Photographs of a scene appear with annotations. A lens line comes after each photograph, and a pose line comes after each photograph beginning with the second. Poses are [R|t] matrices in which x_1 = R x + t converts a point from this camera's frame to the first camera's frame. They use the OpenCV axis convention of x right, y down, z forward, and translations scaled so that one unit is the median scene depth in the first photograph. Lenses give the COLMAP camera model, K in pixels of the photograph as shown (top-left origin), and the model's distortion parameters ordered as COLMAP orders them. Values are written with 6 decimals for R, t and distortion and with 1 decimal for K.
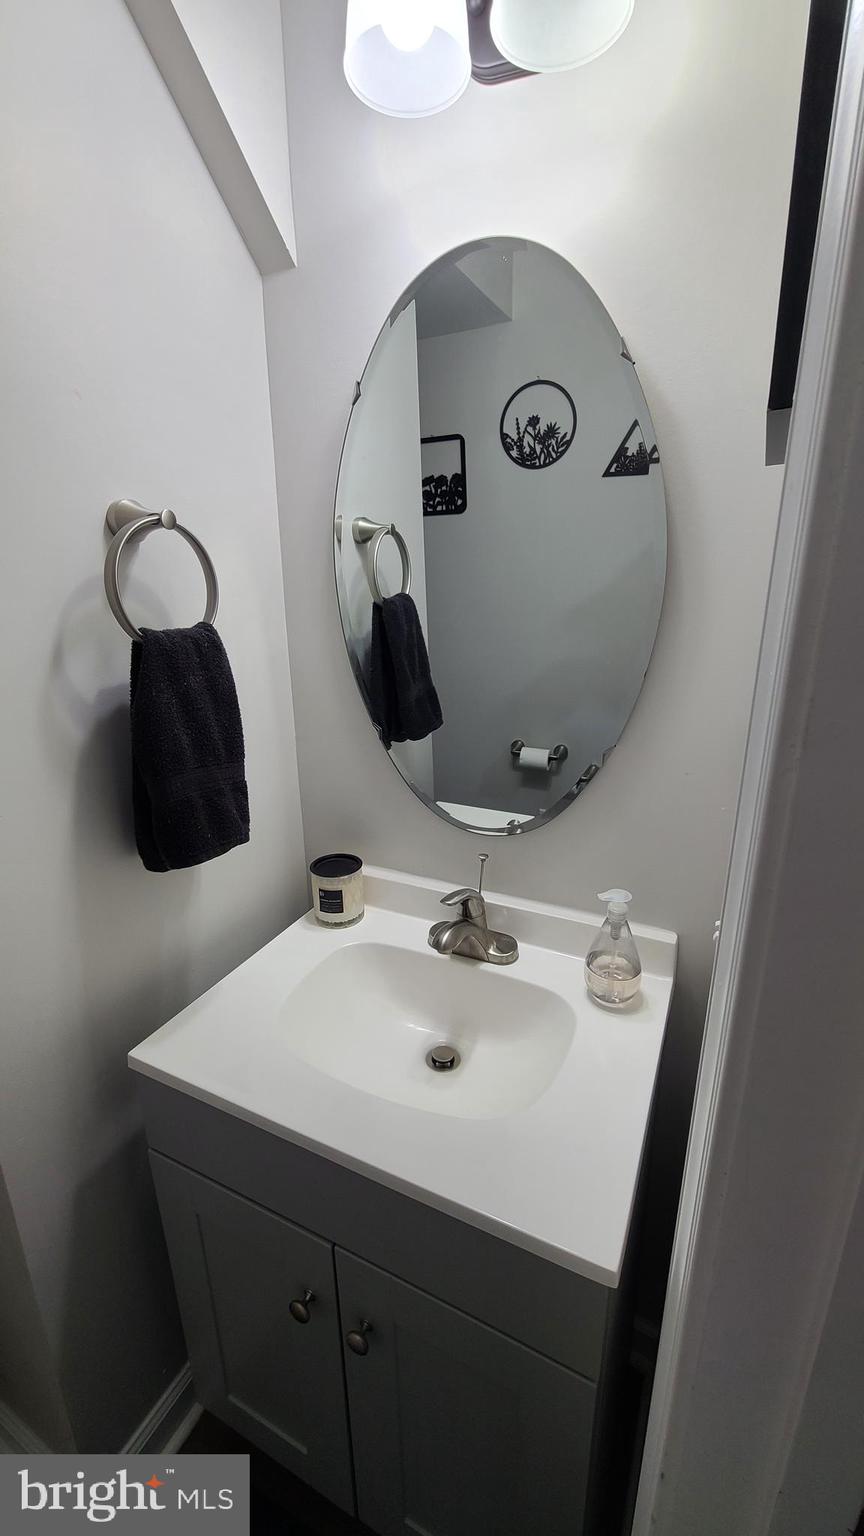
lens RADIAL K [[622.1, 0, 433.0], [0, 622.1, 768.1], [0, 0, 1]] dist [-0.005410, -0.000325]
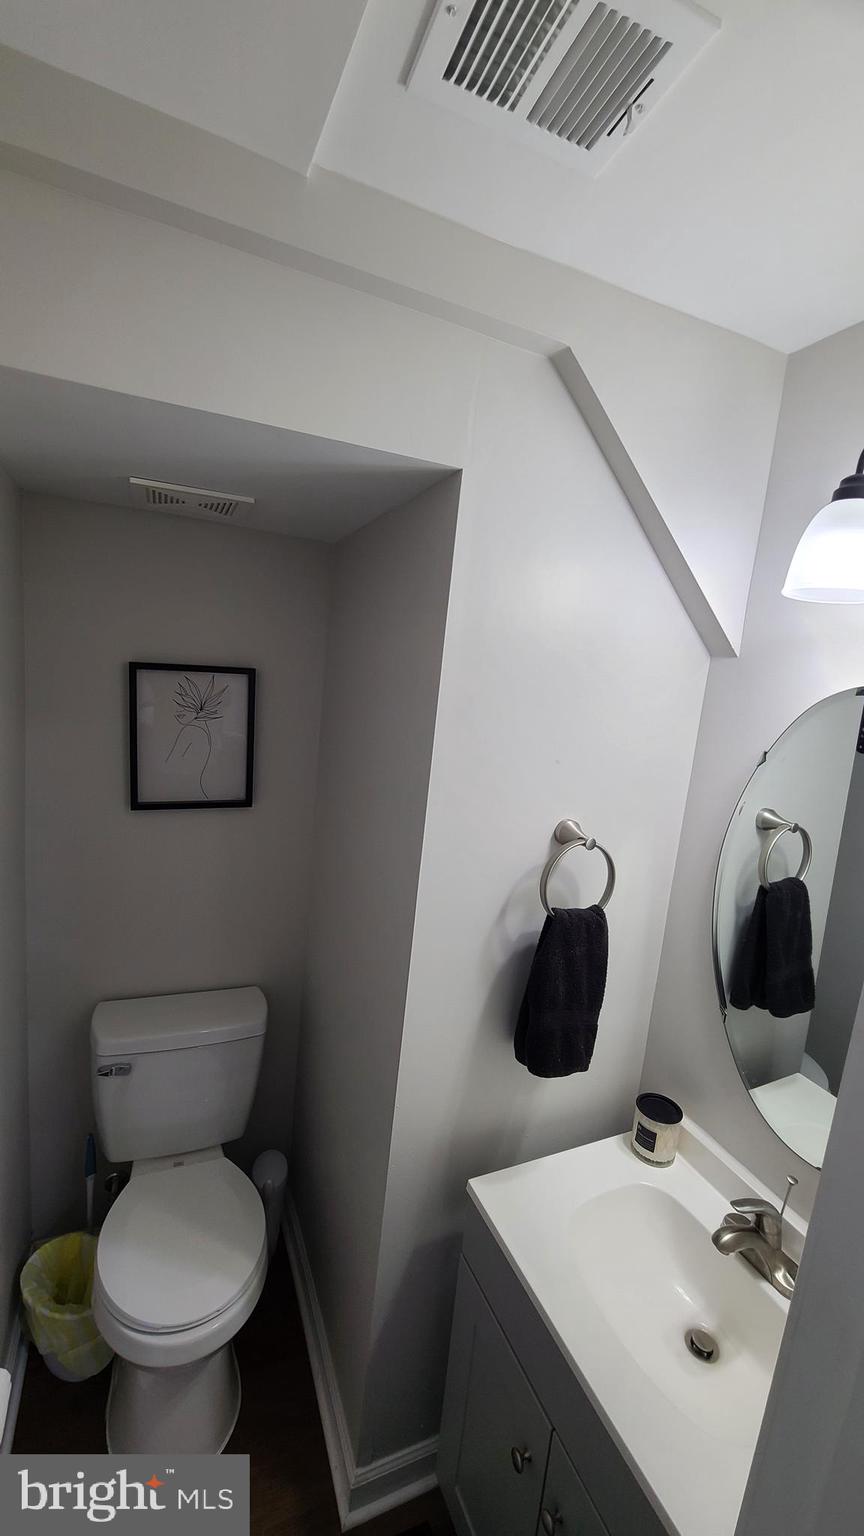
lens RADIAL K [[622.1, 0, 429.3], [0, 622.1, 772.0], [0, 0, 1]] dist [-0.005410, -0.000325]
pose [[0.760067, 0.186874, -0.622396, 0.145170], [-0.285676, 0.956336, -0.061728, -0.296377], [0.583685, 0.224721, 0.780265, -0.354395]]
